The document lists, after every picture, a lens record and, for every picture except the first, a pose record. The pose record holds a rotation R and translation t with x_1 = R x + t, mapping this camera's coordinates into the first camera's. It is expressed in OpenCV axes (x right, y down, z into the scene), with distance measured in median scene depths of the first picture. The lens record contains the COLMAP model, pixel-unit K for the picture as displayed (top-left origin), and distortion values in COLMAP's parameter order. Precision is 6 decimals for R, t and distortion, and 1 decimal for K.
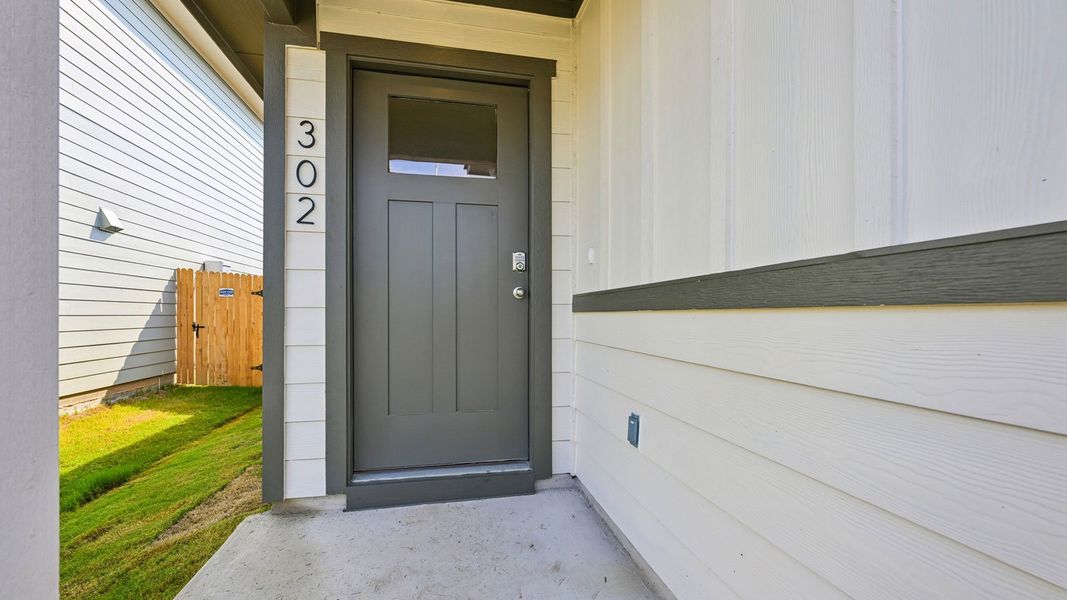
lens RADIAL K [[424.8, 0, 532.5], [0, 424.8, 314.0], [0, 0, 1]] dist [0.003178, 0.000010]
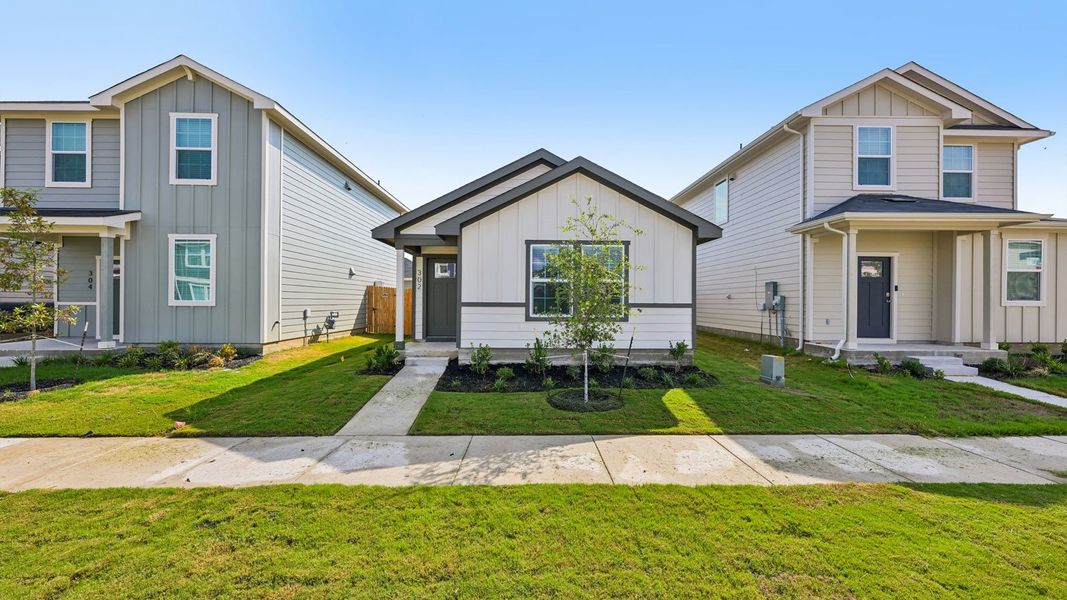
lens RADIAL K [[424.8, 0, 536.3], [0, 424.8, 301.2], [0, 0, 1]] dist [0.003178, 0.000010]
pose [[0.982008, 0.006628, -0.188726, 0.939749], [-0.007097, 0.999973, -0.001808, -0.027110], [0.188708, 0.003114, 0.982028, -1.937727]]
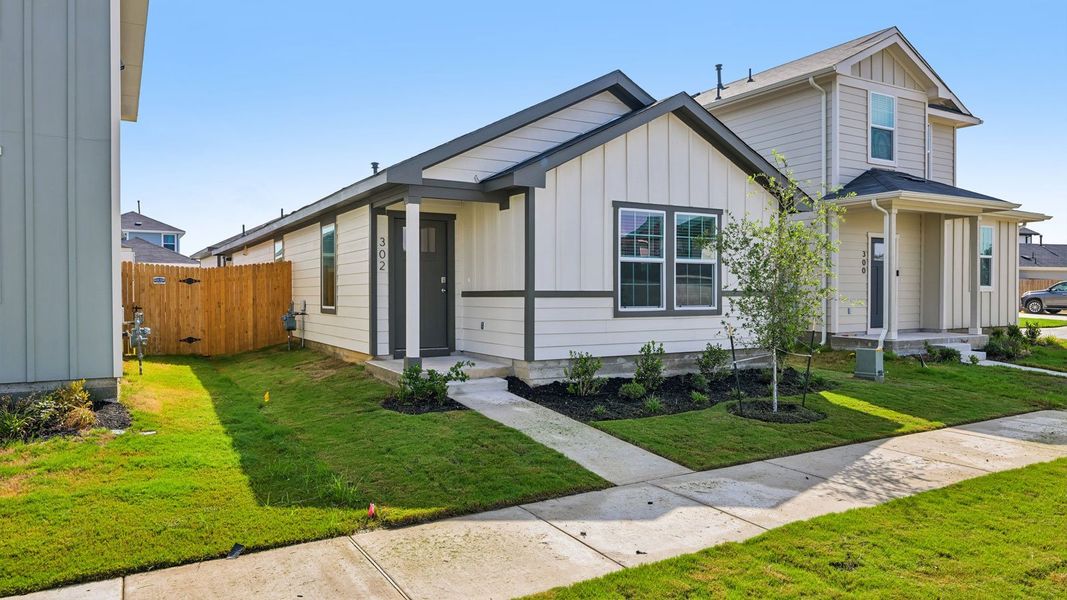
lens RADIAL K [[717.8, 0, 530.0], [0, 717.8, 299.2], [0, 0, 1]] dist [0.006208, 0.000322]
pose [[0.947135, -0.004023, 0.320809, -0.578122], [0.001738, 0.999971, 0.007411, -0.013692], [-0.320830, -0.006462, 0.947115, -2.133719]]
